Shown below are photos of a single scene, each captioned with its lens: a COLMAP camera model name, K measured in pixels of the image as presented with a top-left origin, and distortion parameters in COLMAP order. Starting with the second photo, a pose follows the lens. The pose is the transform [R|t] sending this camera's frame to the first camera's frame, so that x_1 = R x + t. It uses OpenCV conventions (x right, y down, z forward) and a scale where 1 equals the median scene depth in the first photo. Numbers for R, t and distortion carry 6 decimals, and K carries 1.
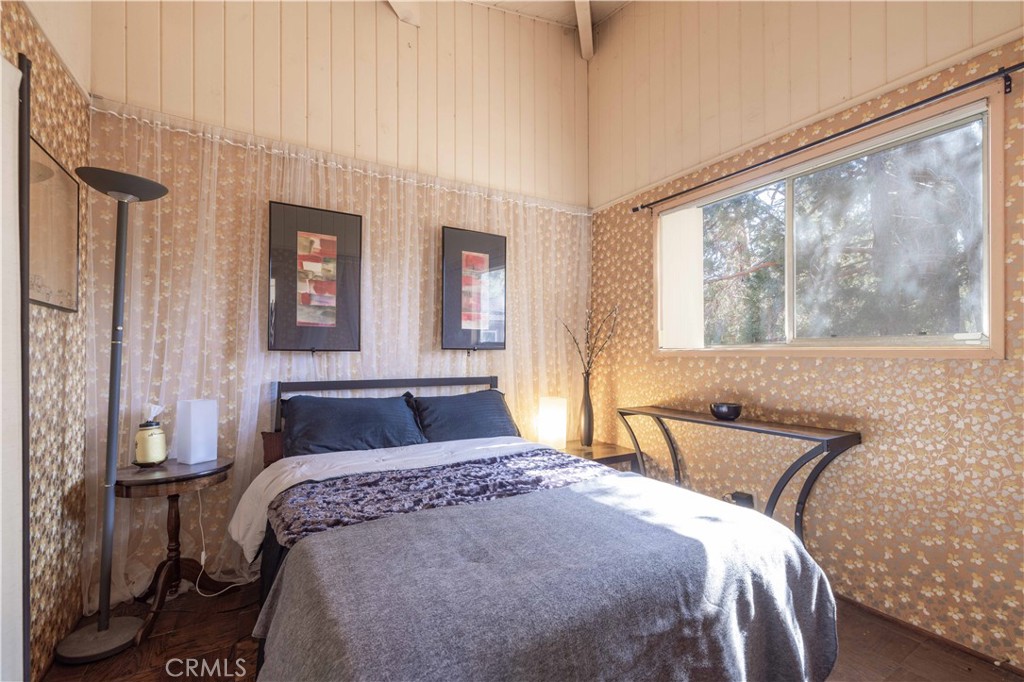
lens RADIAL K [[432.3, 0, 510.0], [0, 432.3, 351.9], [0, 0, 1]] dist [0.000361, 0.000021]
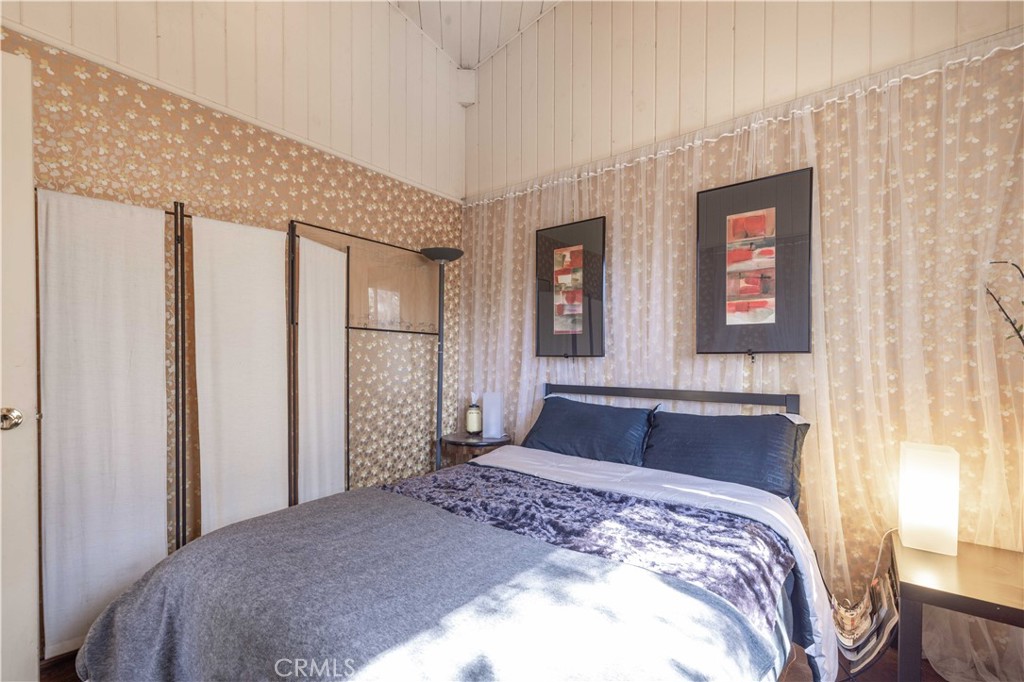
lens RADIAL K [[445.5, 0, 511.0], [0, 445.5, 365.0], [0, 0, 1]] dist [-0.000096, 0.000066]
pose [[0.353849, 0.009918, -0.935250, 0.542800], [0.001852, 0.999934, 0.011305, 0.005634], [0.935301, -0.005732, 0.353808, 0.475148]]
